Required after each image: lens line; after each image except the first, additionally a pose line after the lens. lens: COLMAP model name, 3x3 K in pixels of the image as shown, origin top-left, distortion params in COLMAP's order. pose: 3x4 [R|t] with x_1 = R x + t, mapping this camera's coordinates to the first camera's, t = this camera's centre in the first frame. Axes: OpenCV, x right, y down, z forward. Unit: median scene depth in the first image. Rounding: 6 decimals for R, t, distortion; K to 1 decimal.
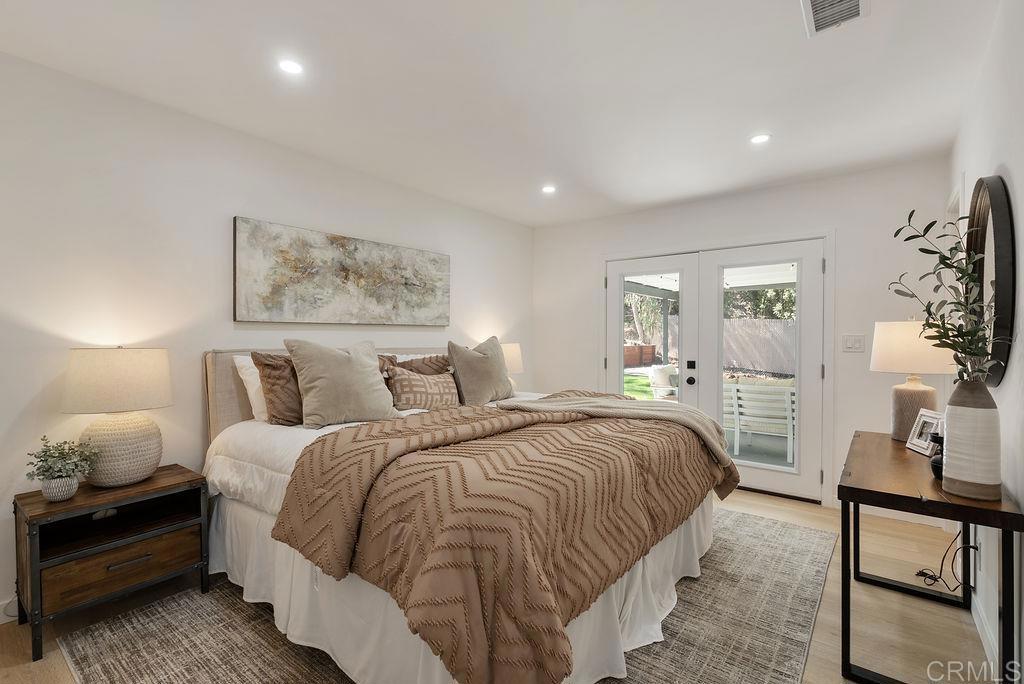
lens RADIAL K [[473.4, 0, 508.6], [0, 473.4, 341.7], [0, 0, 1]] dist [-0.003762, 0.000080]
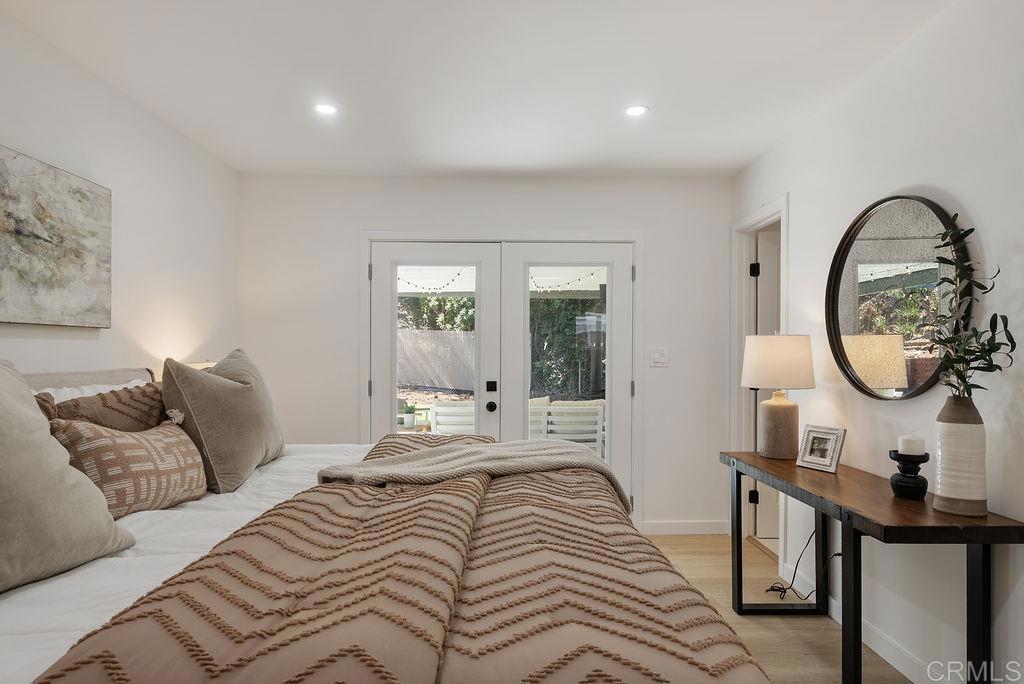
lens RADIAL K [[569.1, 0, 511.9], [0, 569.1, 358.7], [0, 0, 1]] dist [0.007924, 0.000857]
pose [[0.768563, -0.007638, 0.639728, -0.204325], [0.004010, 0.999967, 0.007123, -0.003516], [-0.639761, -0.002909, 0.768568, 0.275782]]
